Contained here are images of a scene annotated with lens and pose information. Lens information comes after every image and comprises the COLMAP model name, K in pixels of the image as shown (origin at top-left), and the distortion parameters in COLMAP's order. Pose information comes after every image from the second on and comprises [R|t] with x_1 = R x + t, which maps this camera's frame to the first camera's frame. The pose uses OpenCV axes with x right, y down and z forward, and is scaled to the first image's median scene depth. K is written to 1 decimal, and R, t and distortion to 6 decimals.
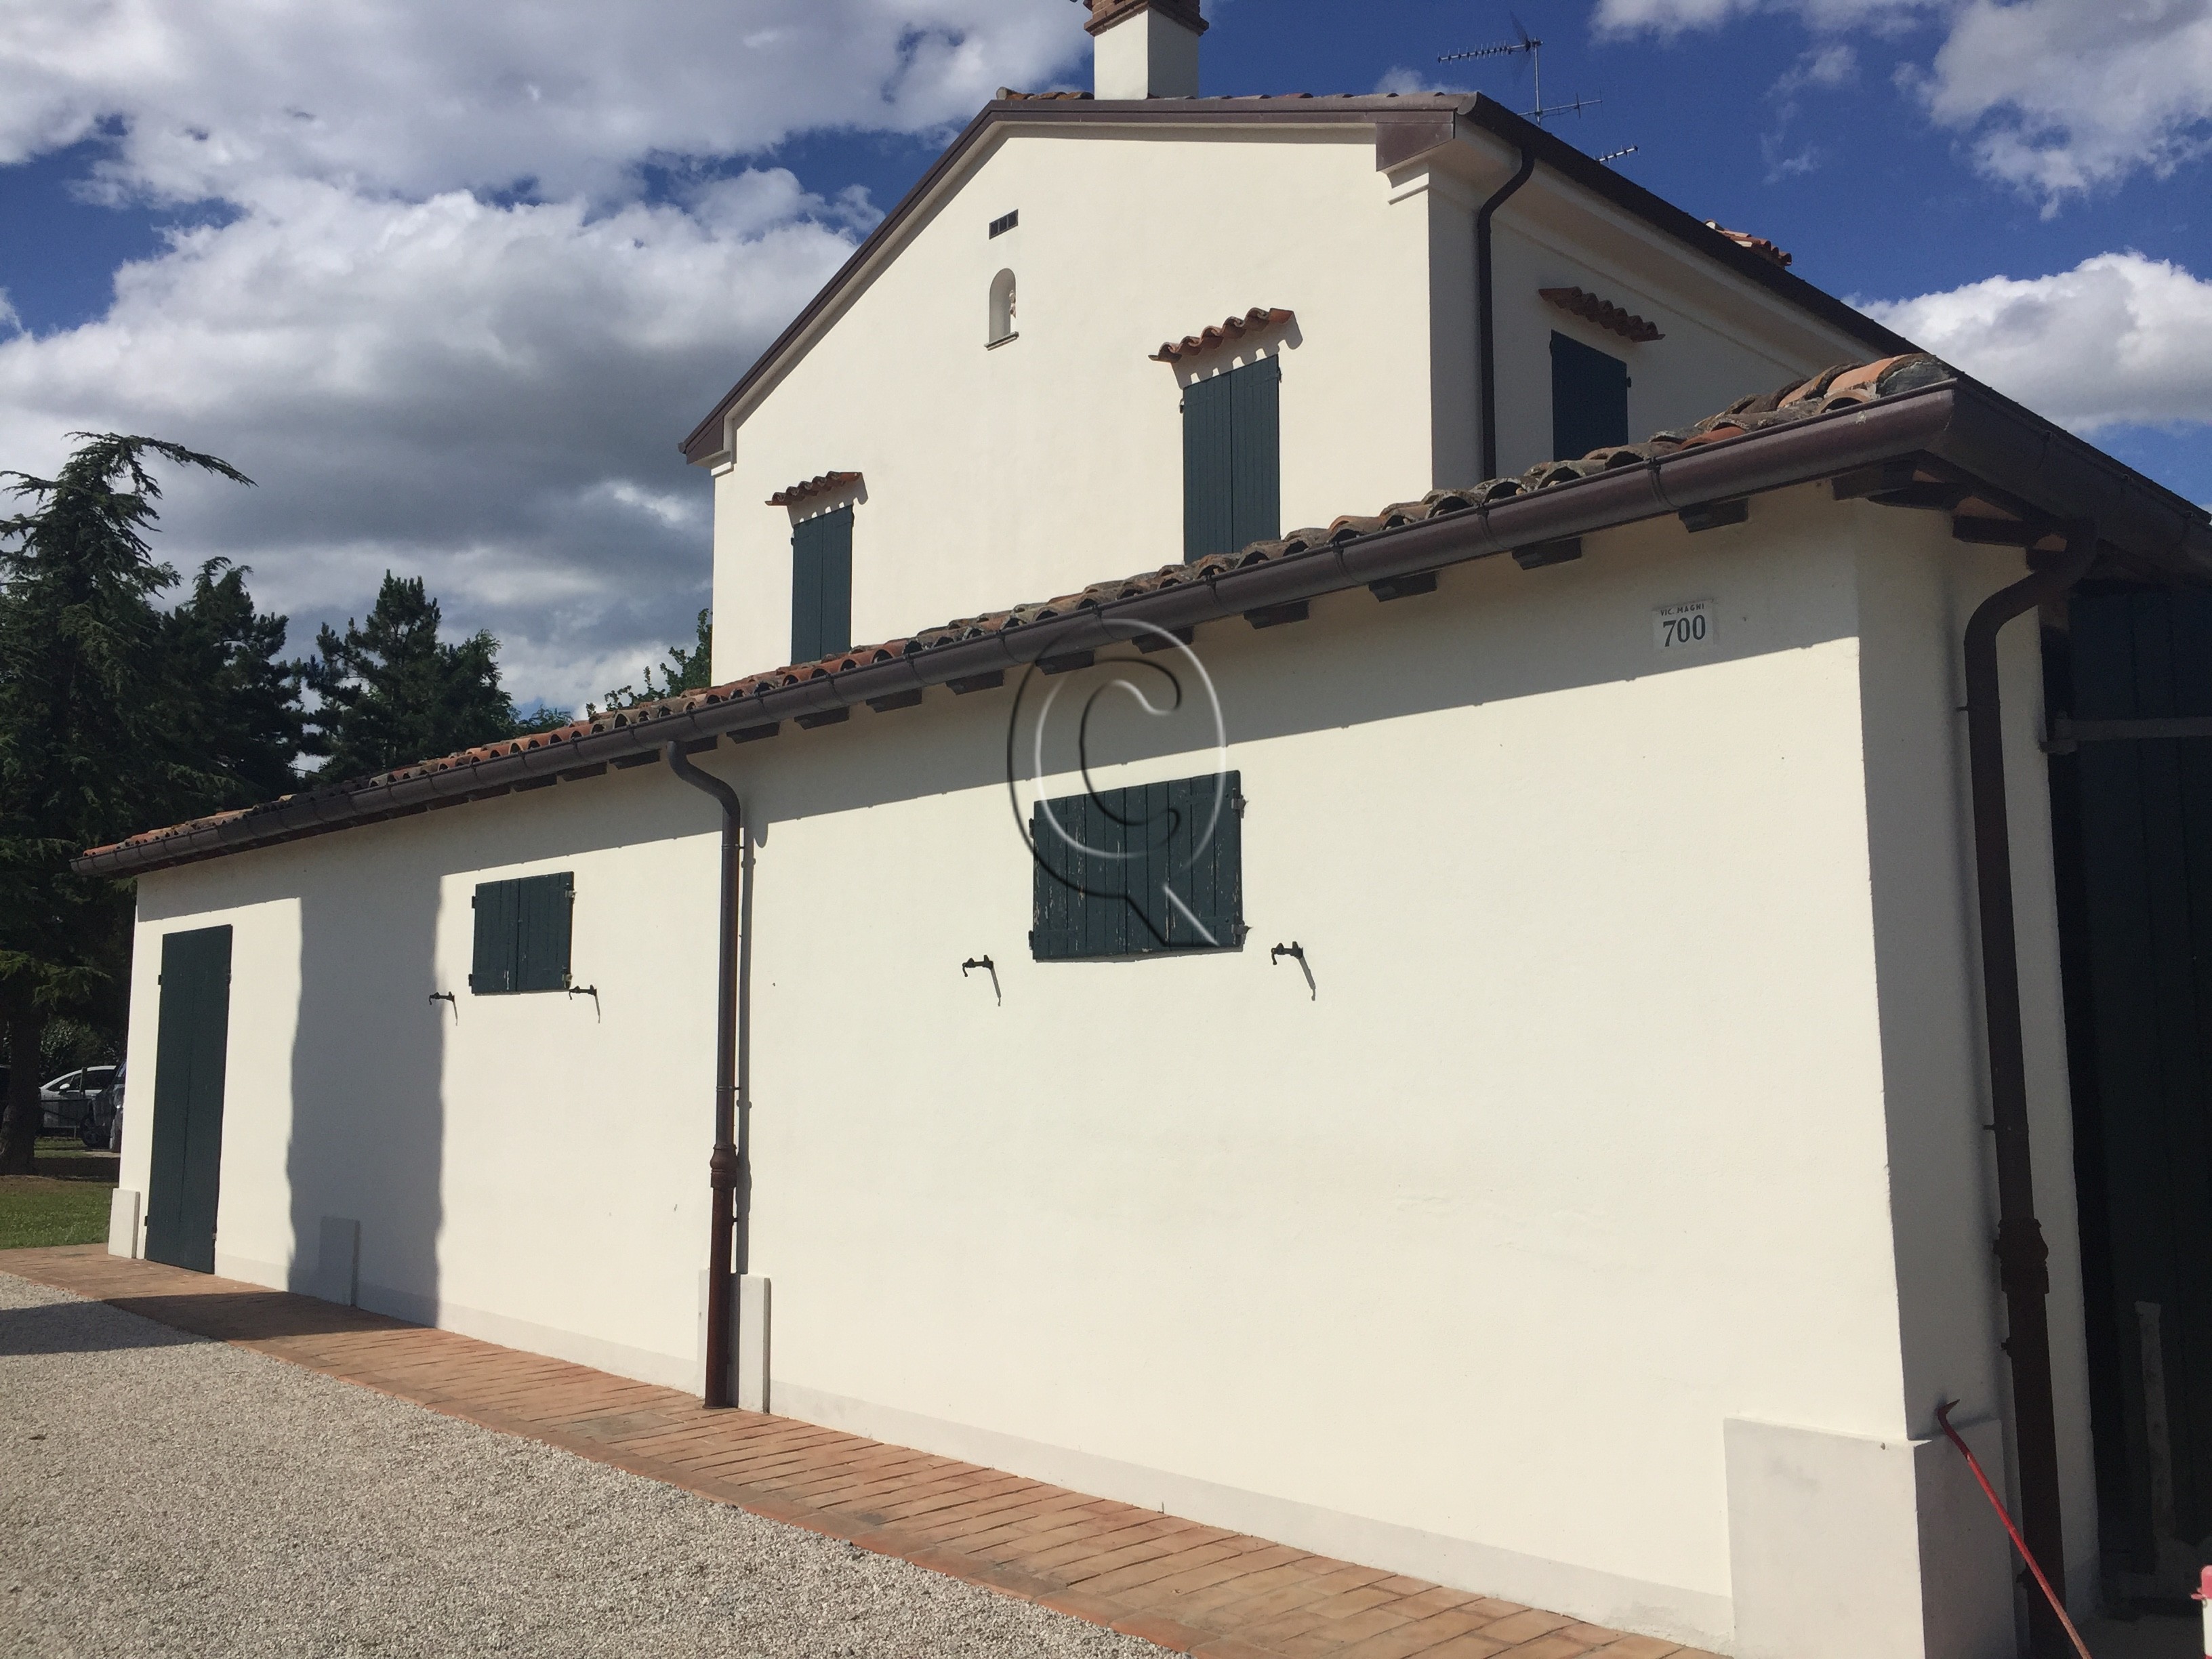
lens RADIAL K [[1901.1, 0, 1099.0], [0, 1901.1, 832.1], [0, 0, 1]] dist [0.081465, -0.112634]
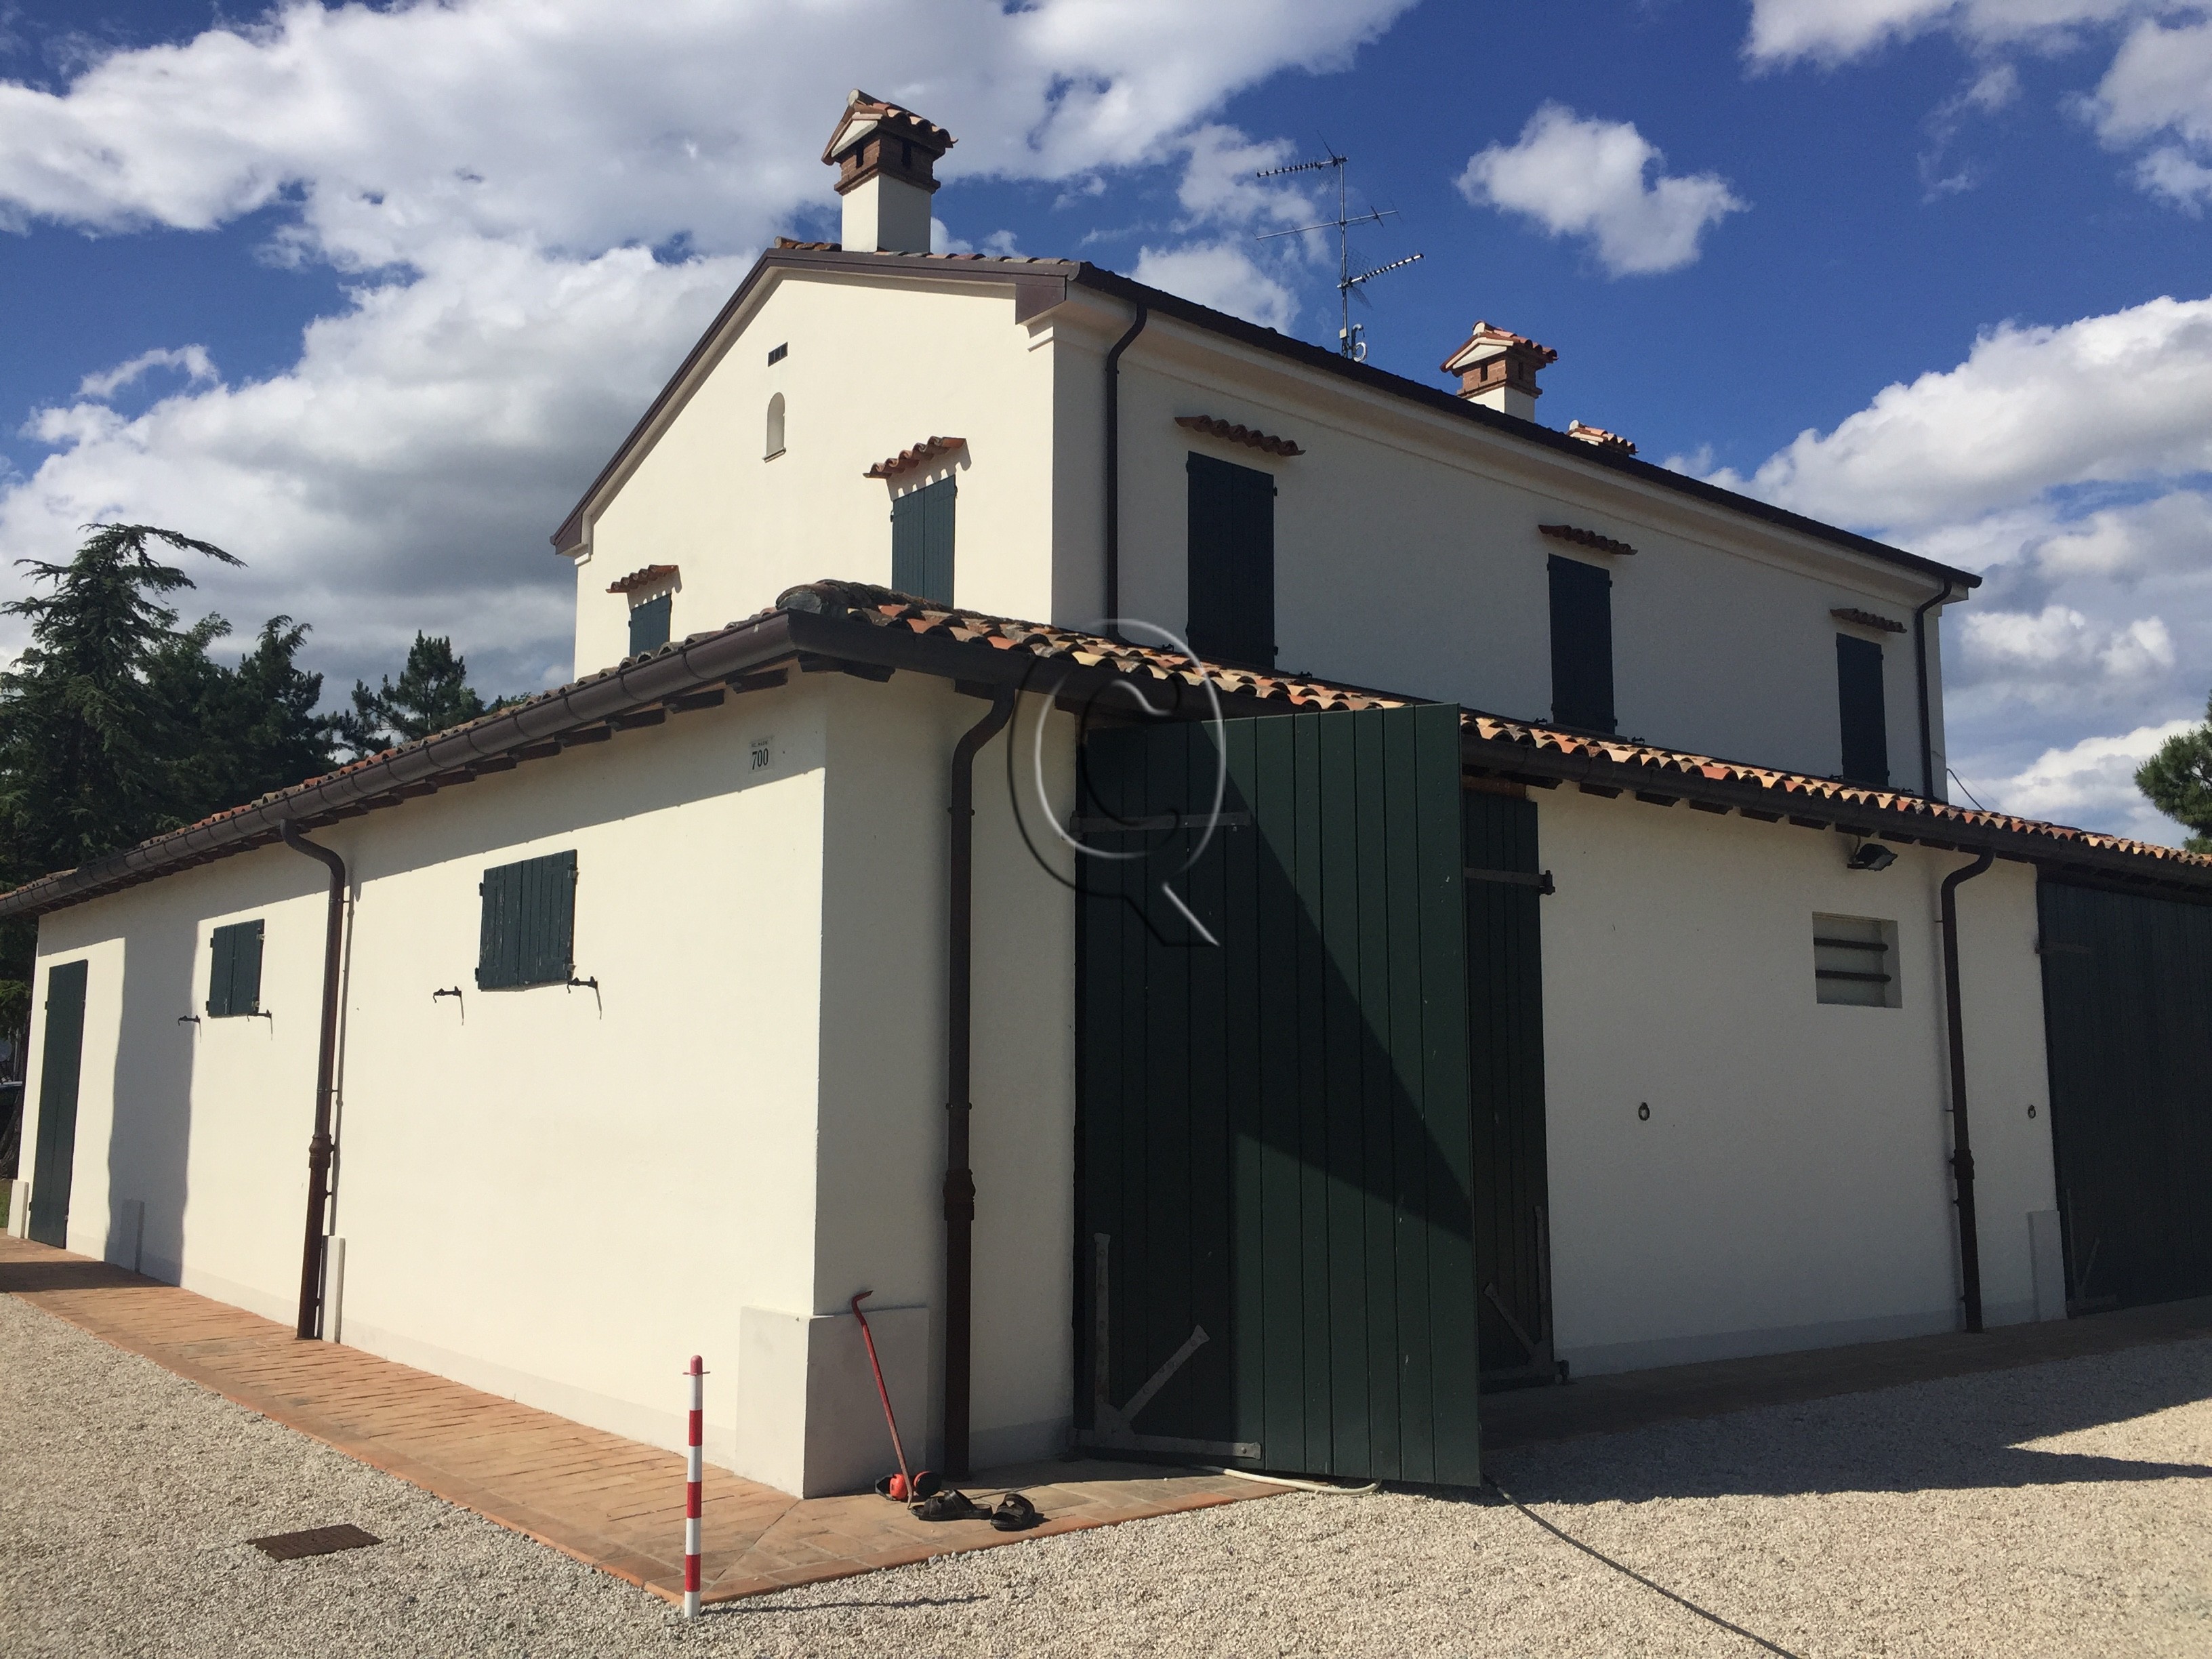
lens RADIAL K [[1901.1, 0, 1092.5], [0, 1901.1, 822.2], [0, 0, 1]] dist [0.081465, -0.112634]
pose [[0.996810, 0.001256, -0.079803, 0.234265], [-0.003105, 0.999730, -0.023043, -0.009107], [0.079752, 0.023217, 0.996544, -0.130784]]
